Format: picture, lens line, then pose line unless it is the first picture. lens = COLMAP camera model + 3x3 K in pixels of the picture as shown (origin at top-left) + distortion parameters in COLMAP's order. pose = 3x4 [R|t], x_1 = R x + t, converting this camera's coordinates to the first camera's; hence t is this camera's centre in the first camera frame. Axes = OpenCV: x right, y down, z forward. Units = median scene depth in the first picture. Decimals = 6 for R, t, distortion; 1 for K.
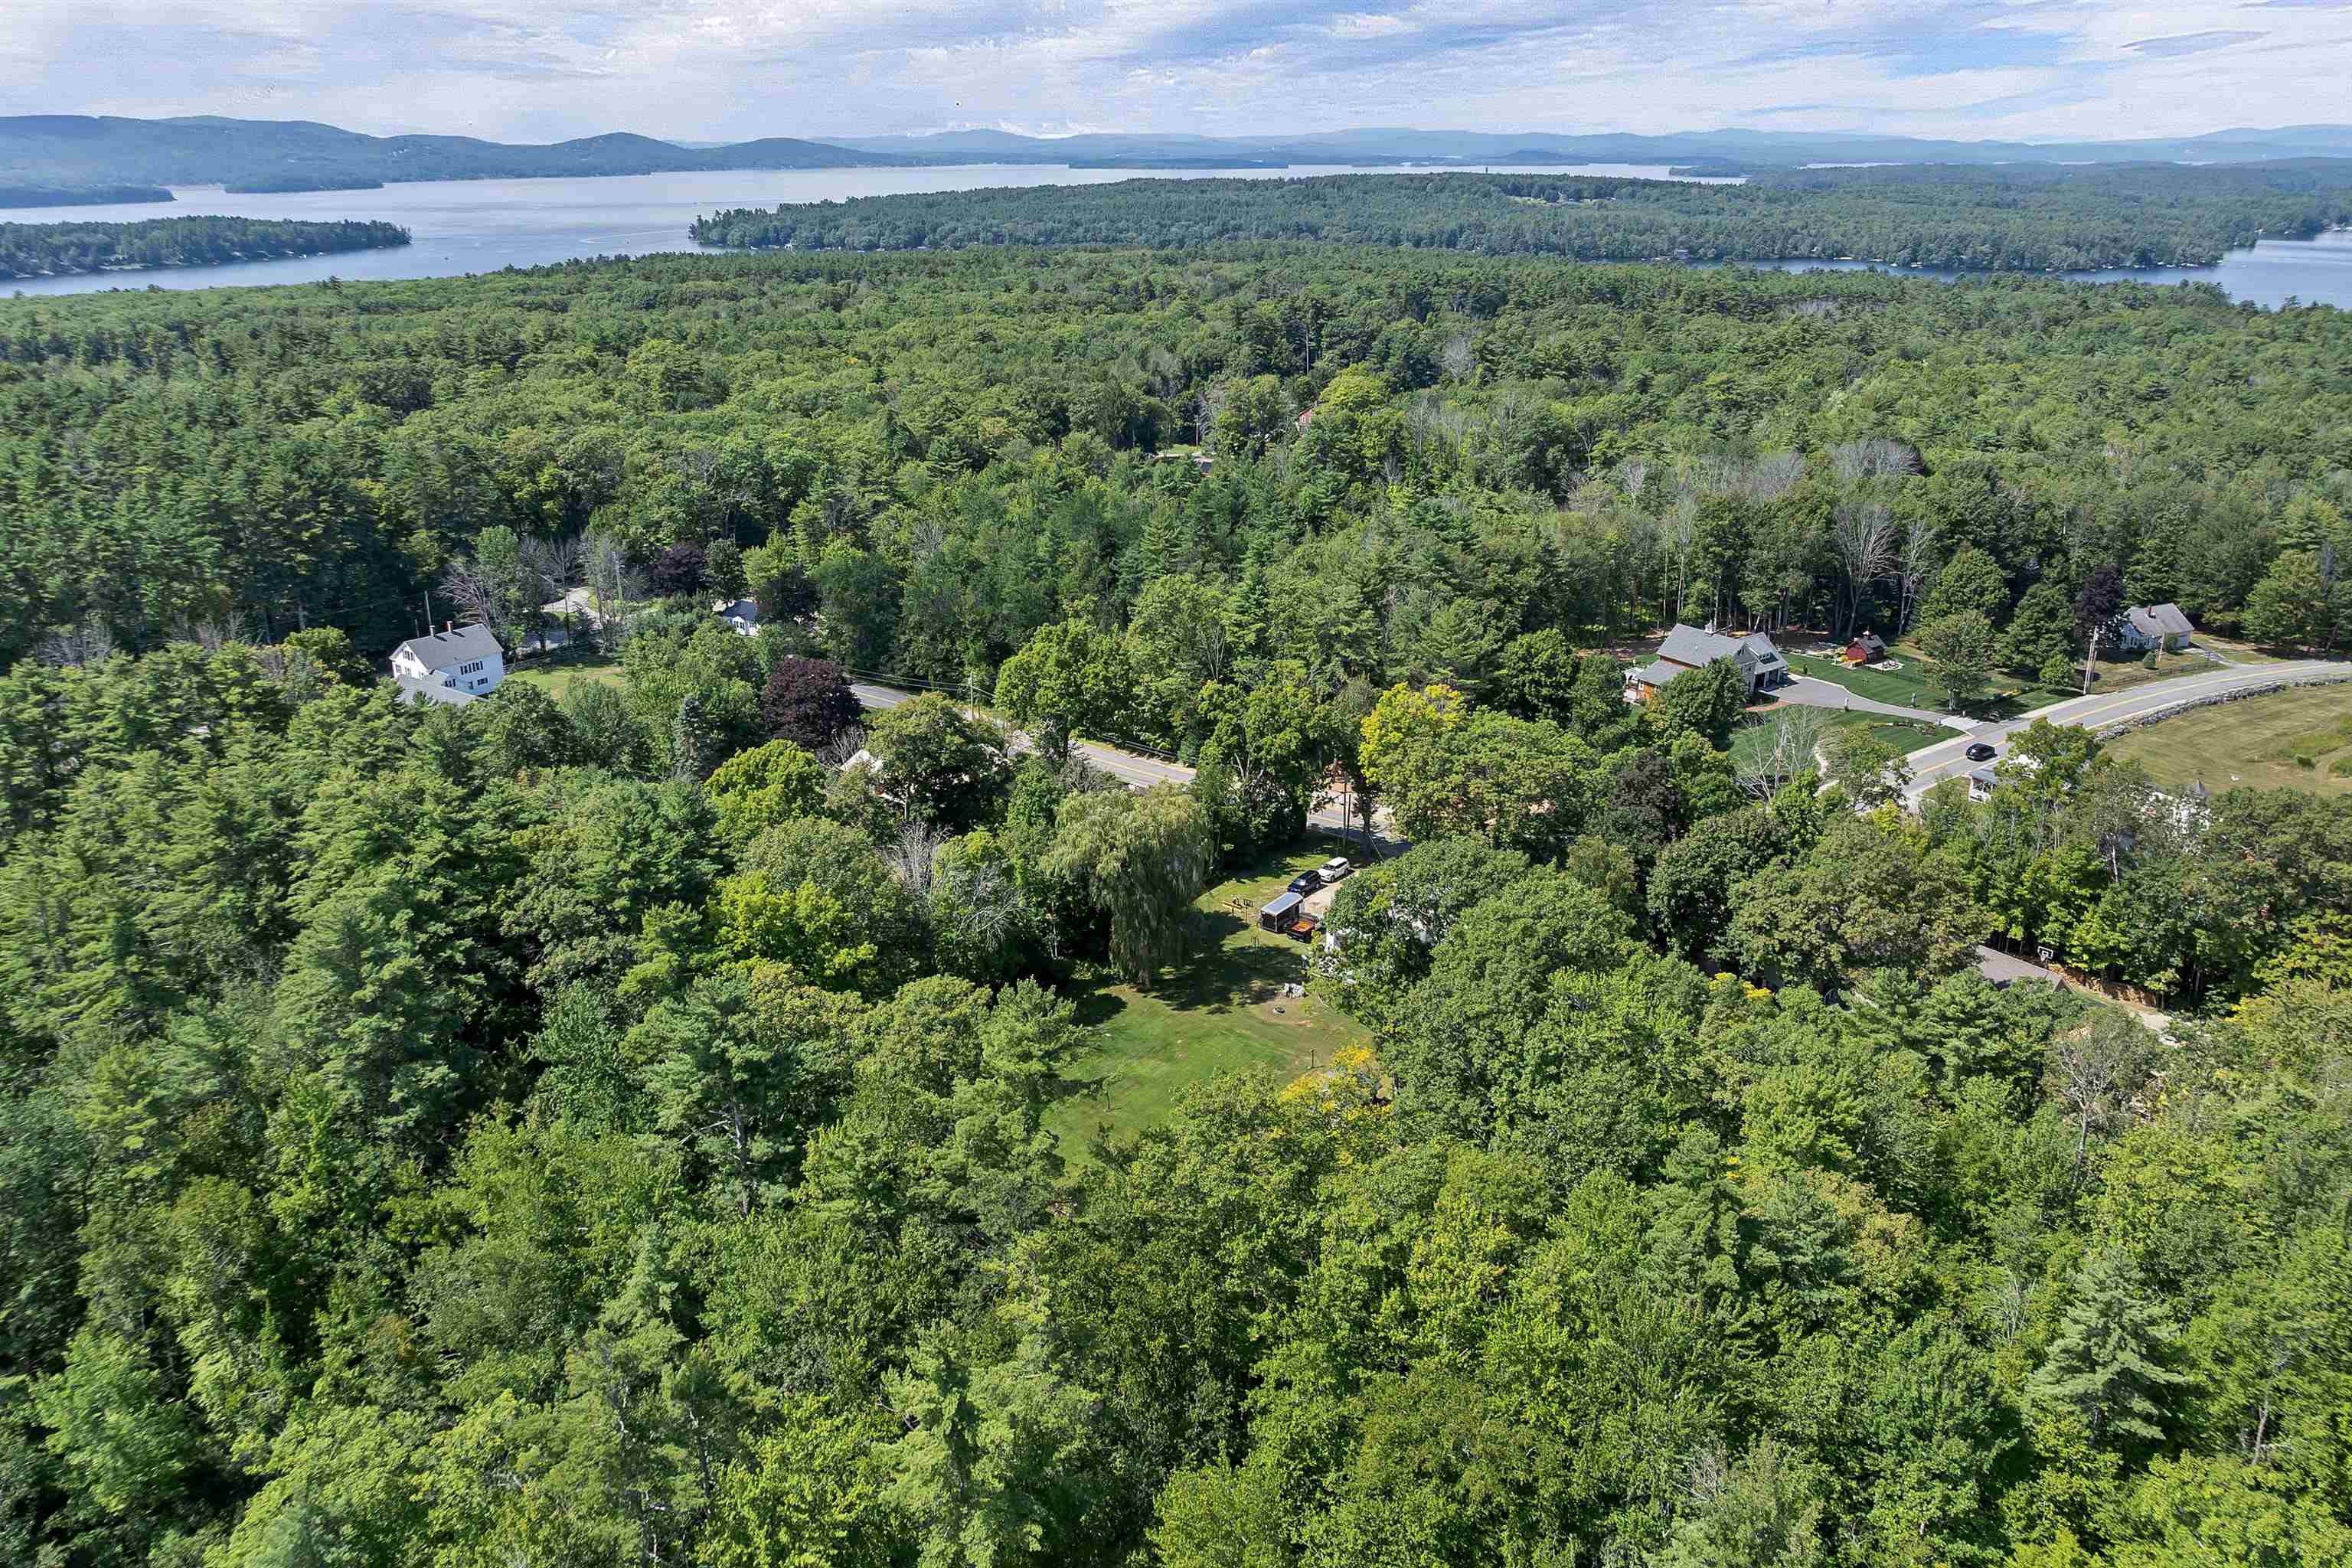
lens RADIAL K [[1681.9, 0, 1172.4], [0, 1681.9, 715.2], [0, 0, 1]] dist [-0.045323, 0.016981]
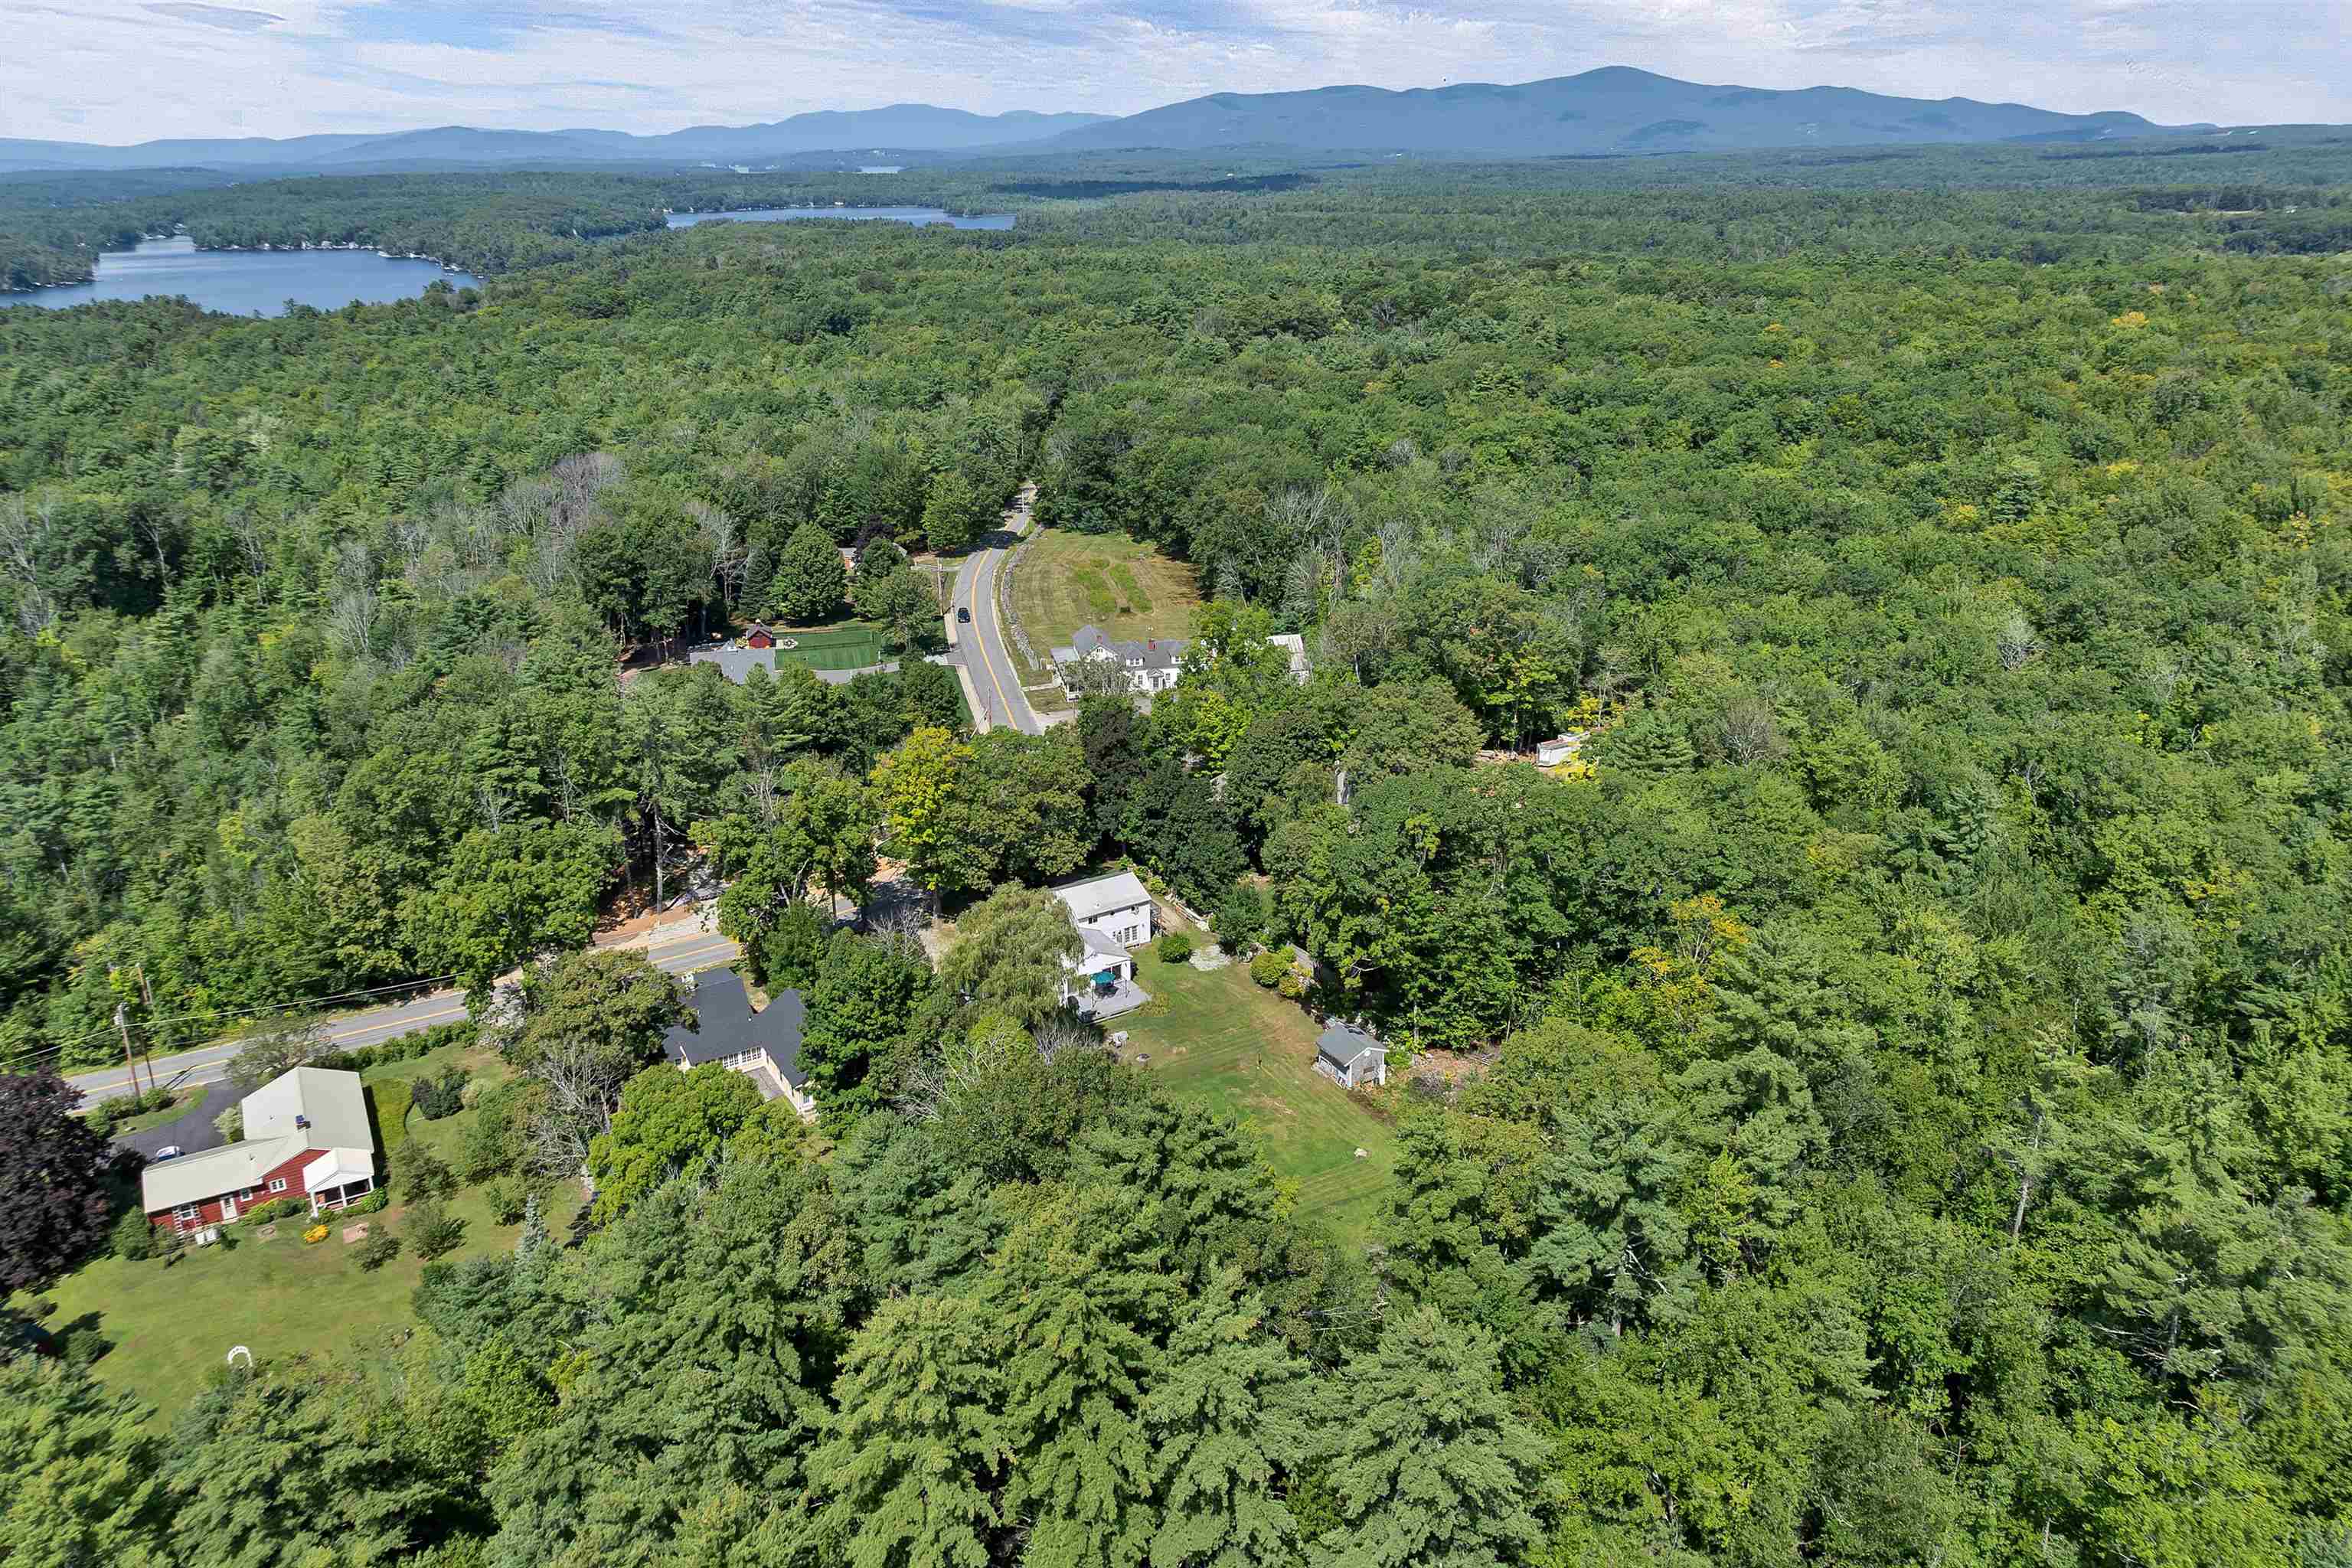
lens RADIAL K [[1681.9, 0, 1182.2], [0, 1681.9, 791.2], [0, 0, 1]] dist [-0.045323, 0.016981]
pose [[0.373210, -0.333258, 0.865825, -0.474800], [0.302940, 0.925876, 0.225791, -0.118907], [-0.876893, 0.178026, 0.446504, 0.349699]]
